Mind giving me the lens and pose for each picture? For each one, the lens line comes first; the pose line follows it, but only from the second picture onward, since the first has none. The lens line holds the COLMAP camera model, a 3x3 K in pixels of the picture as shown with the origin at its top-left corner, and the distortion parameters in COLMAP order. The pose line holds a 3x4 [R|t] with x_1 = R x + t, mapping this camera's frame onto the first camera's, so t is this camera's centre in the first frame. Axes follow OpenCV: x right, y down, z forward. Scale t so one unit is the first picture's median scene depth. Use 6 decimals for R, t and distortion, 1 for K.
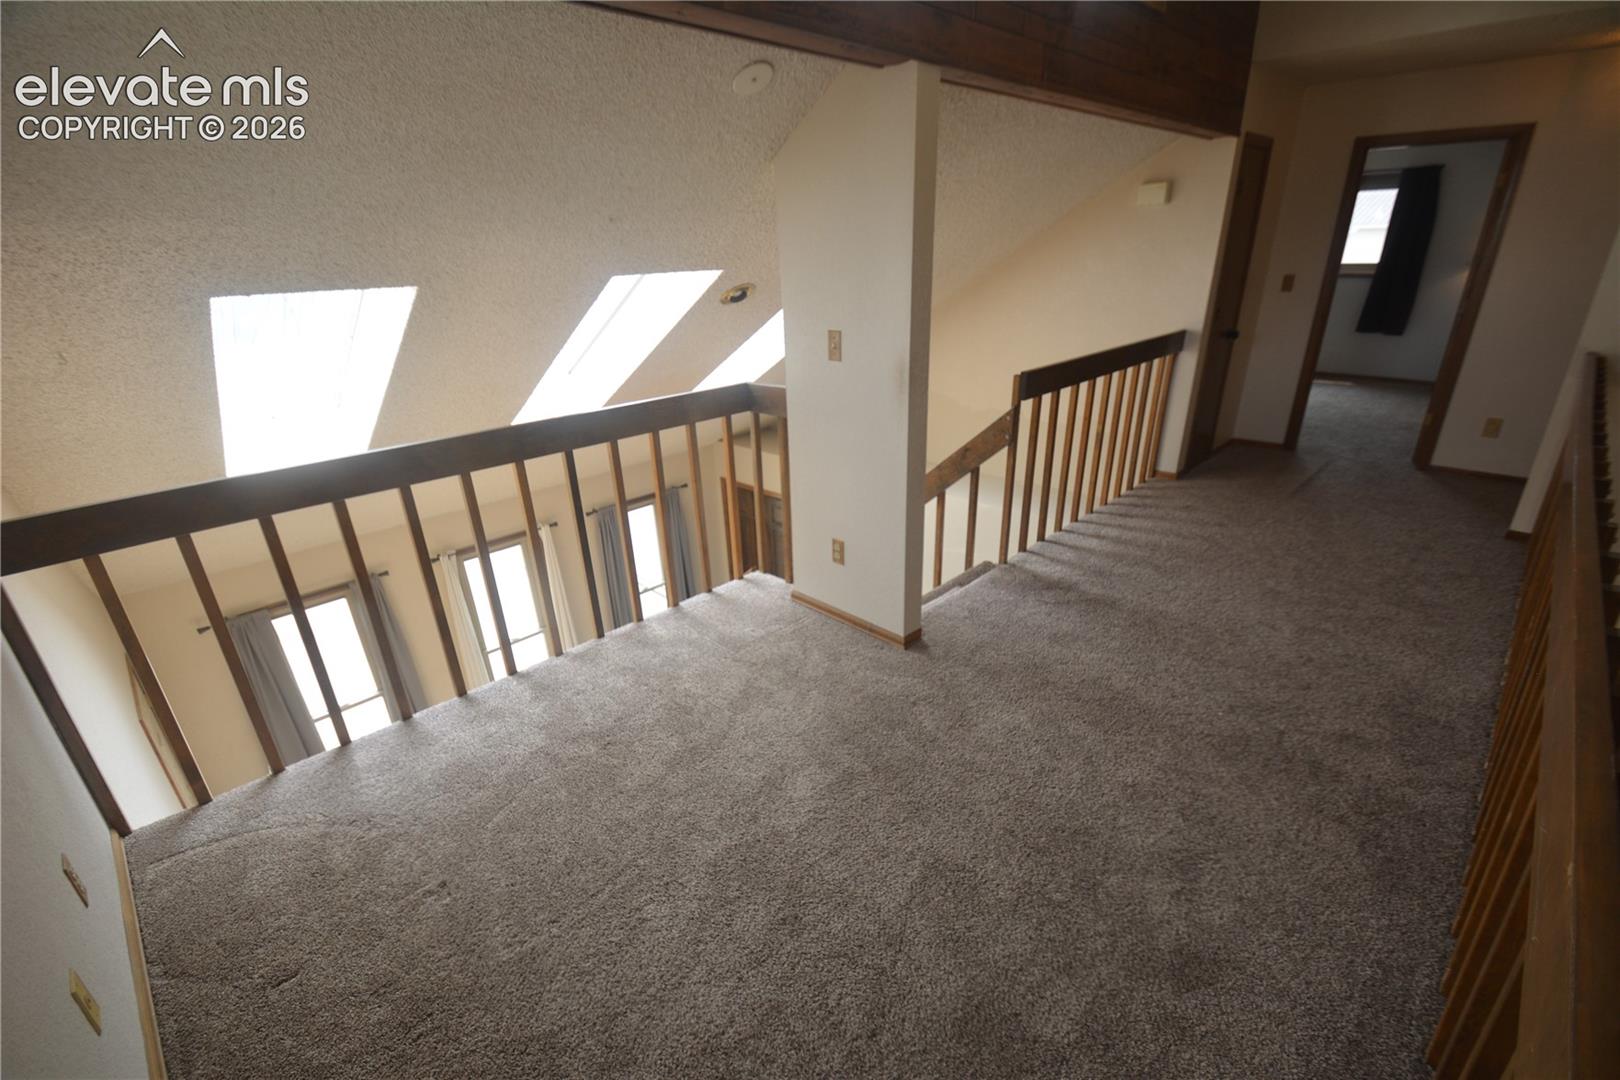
lens RADIAL K [[713.0, 0, 809.6], [0, 713.0, 565.4], [0, 0, 1]] dist [0.017482, -0.017895]
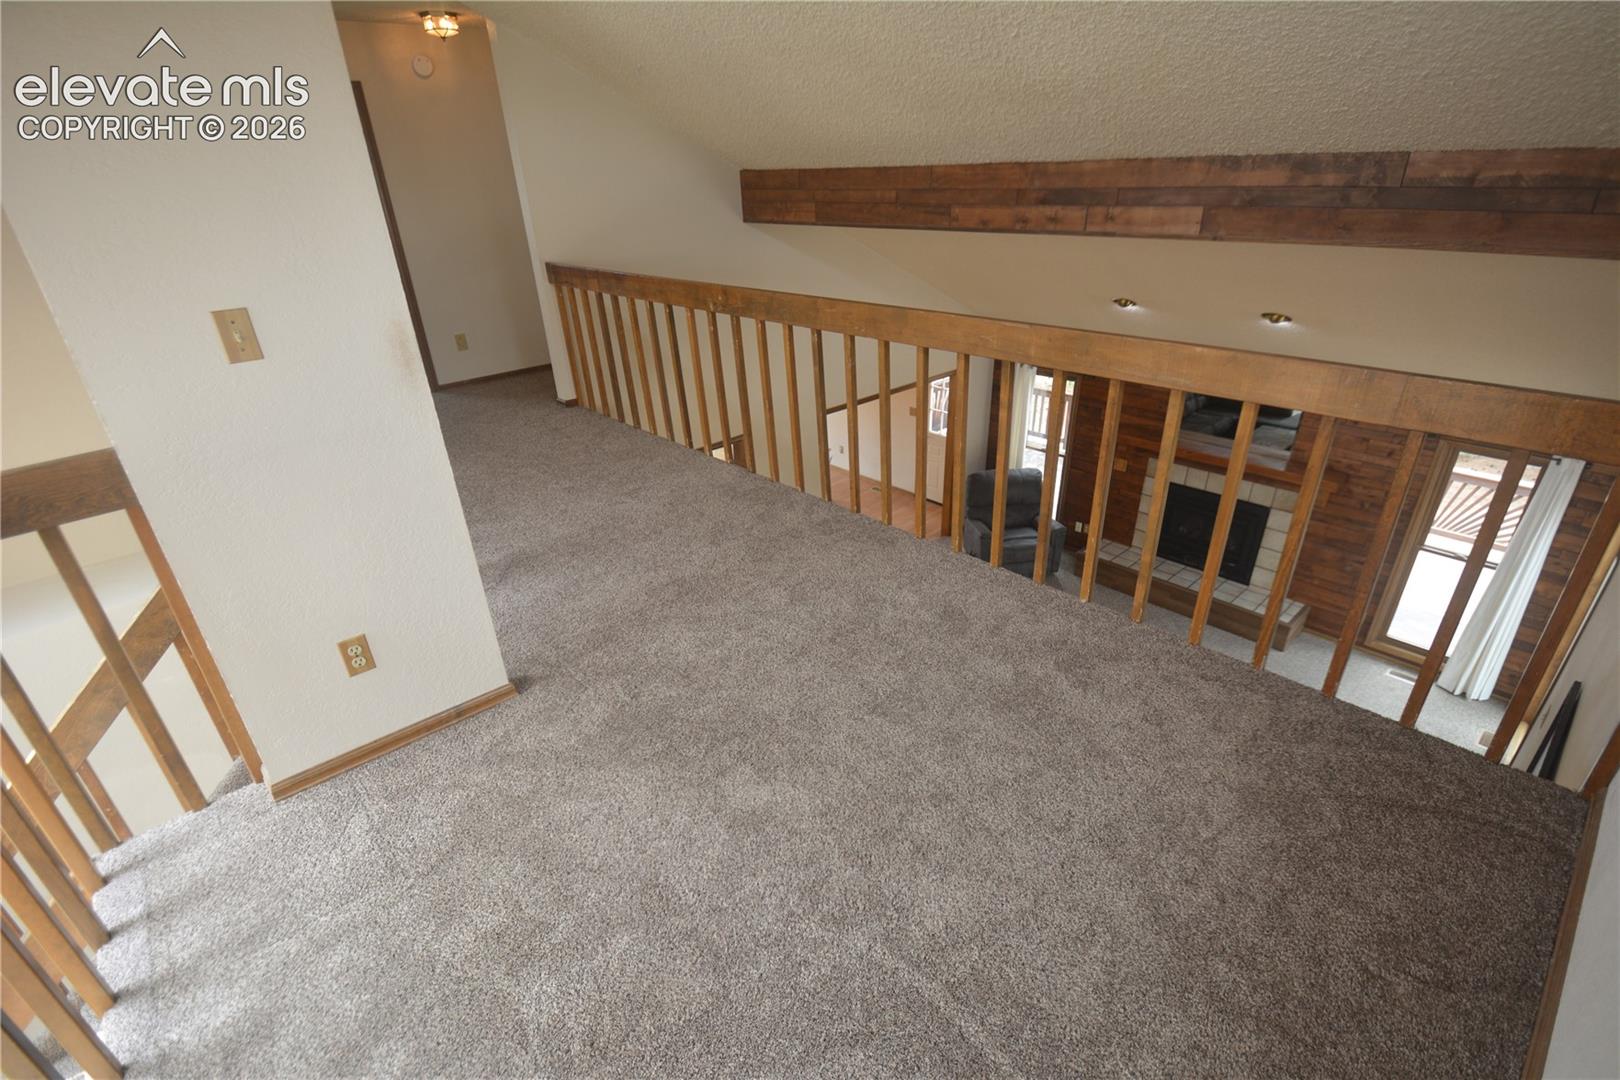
lens RADIAL K [[746.9, 0, 813.8], [0, 746.9, 561.9], [0, 0, 1]] dist [0.016103, -0.028009]
pose [[0.045787, -0.437411, 0.898095, -0.522466], [0.430373, 0.819961, 0.377415, -0.170560], [-0.901489, 0.369235, 0.225794, 0.470428]]
